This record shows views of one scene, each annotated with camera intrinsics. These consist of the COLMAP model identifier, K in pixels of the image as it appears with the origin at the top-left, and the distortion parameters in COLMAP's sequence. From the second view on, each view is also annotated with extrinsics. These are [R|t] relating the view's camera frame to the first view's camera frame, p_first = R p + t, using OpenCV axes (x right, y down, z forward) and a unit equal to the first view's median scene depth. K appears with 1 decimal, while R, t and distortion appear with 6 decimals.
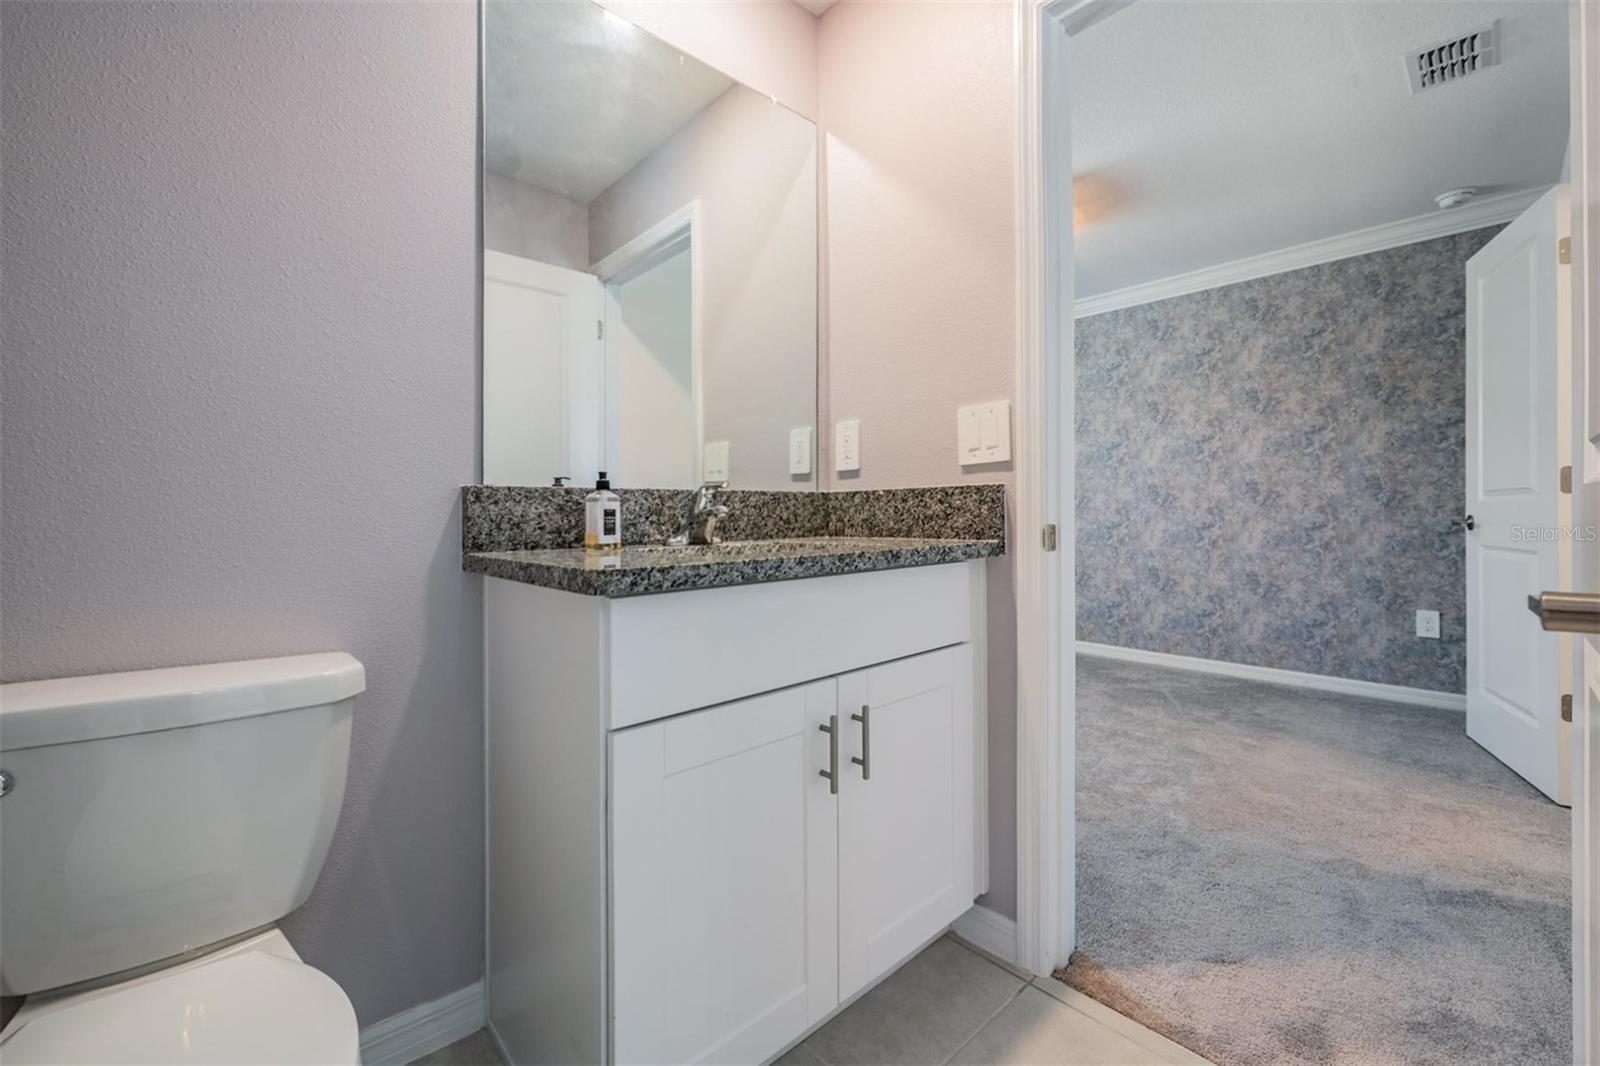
lens RADIAL K [[644.7, 0, 819.6], [0, 644.7, 513.7], [0, 0, 1]] dist [-0.016770, -0.000079]
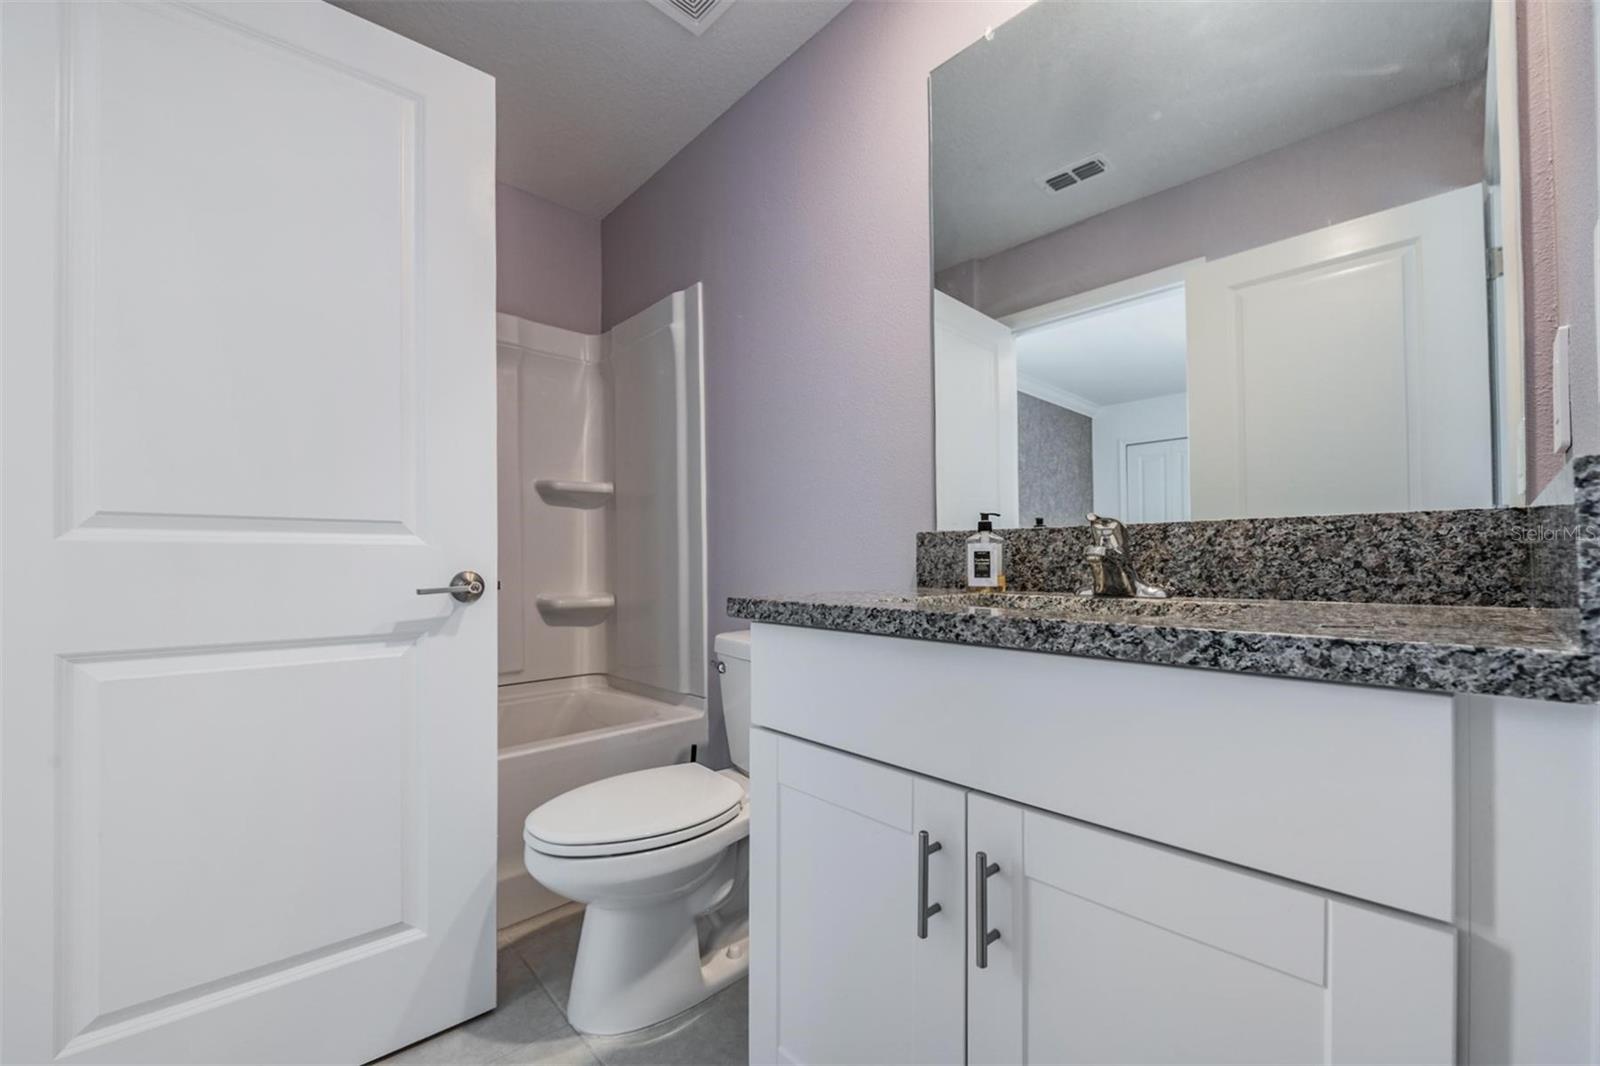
lens RADIAL K [[653.6, 0, 805.2], [0, 653.6, 552.1], [0, 0, 1]] dist [-0.000748, -0.000052]
pose [[-0.017904, -0.001661, -0.999838, 0.665921], [0.002256, 0.999996, -0.001701, -0.004360], [0.999837, -0.002286, -0.017901, 0.752621]]
